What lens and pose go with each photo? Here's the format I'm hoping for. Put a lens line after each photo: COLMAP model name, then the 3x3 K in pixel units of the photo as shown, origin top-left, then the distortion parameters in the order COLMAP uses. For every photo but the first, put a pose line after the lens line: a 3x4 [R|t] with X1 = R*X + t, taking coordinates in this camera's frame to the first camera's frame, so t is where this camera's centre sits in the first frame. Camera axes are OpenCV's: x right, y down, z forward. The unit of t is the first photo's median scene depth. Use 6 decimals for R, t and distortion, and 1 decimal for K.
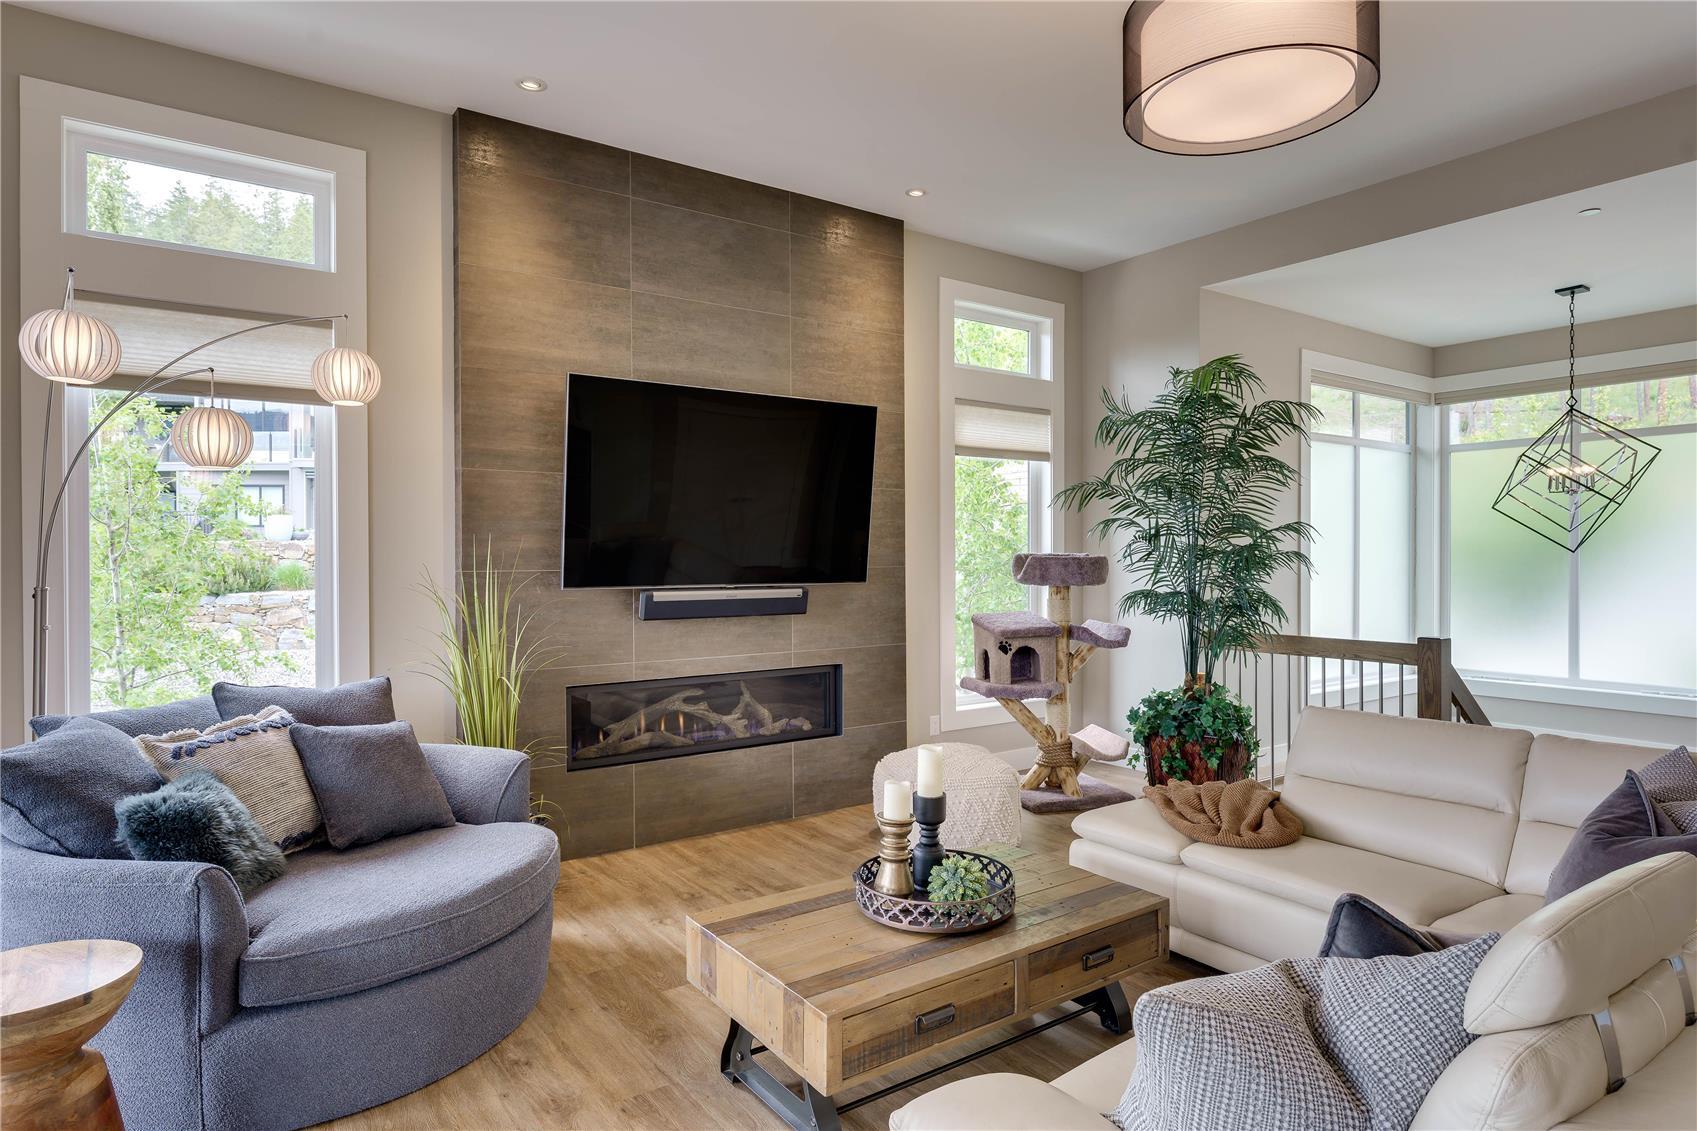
lens RADIAL K [[981.5, 0, 842.8], [0, 981.5, 549.8], [0, 0, 1]] dist [0.000213, -0.000038]
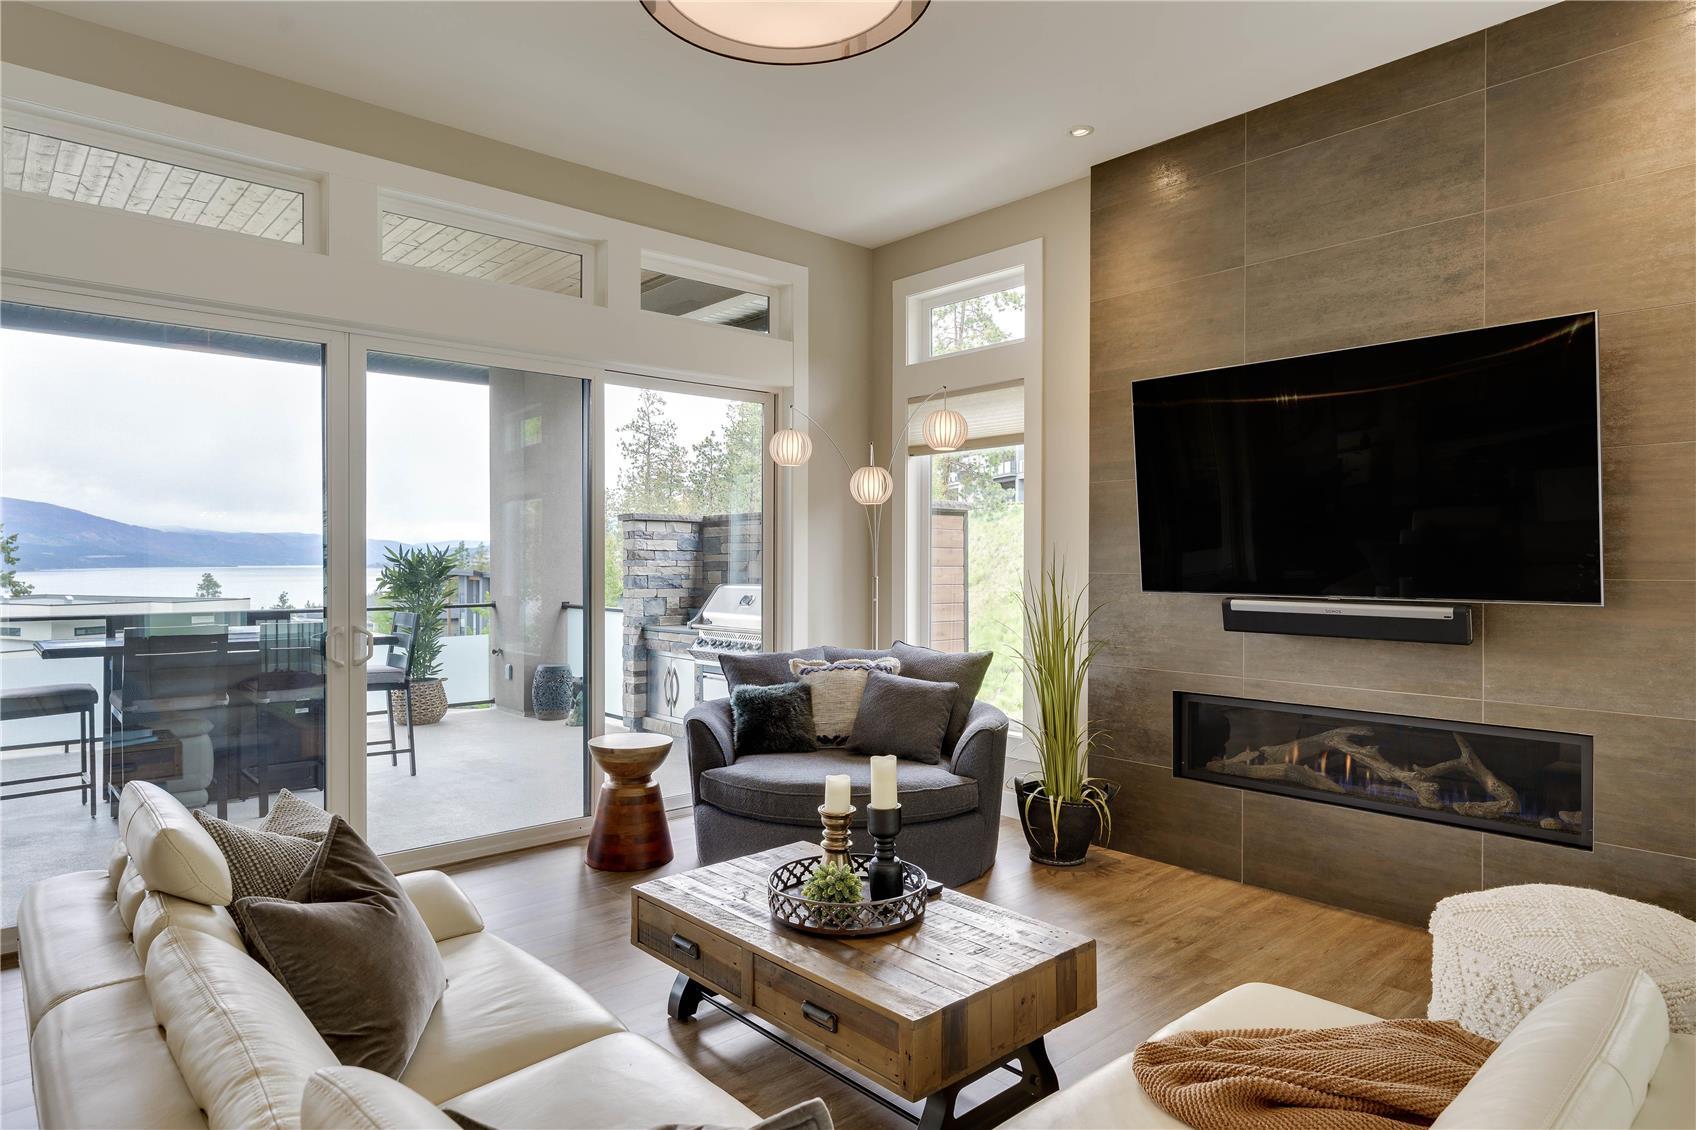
lens RADIAL K [[980.9, 0, 841.6], [0, 980.9, 561.1], [0, 0, 1]] dist [0.000213, -0.000038]
pose [[0.106574, -0.000108, -0.994305, 0.661669], [-0.000937, 1.000000, -0.000209, 0.008159], [0.994304, 0.000954, 0.106574, 0.549229]]
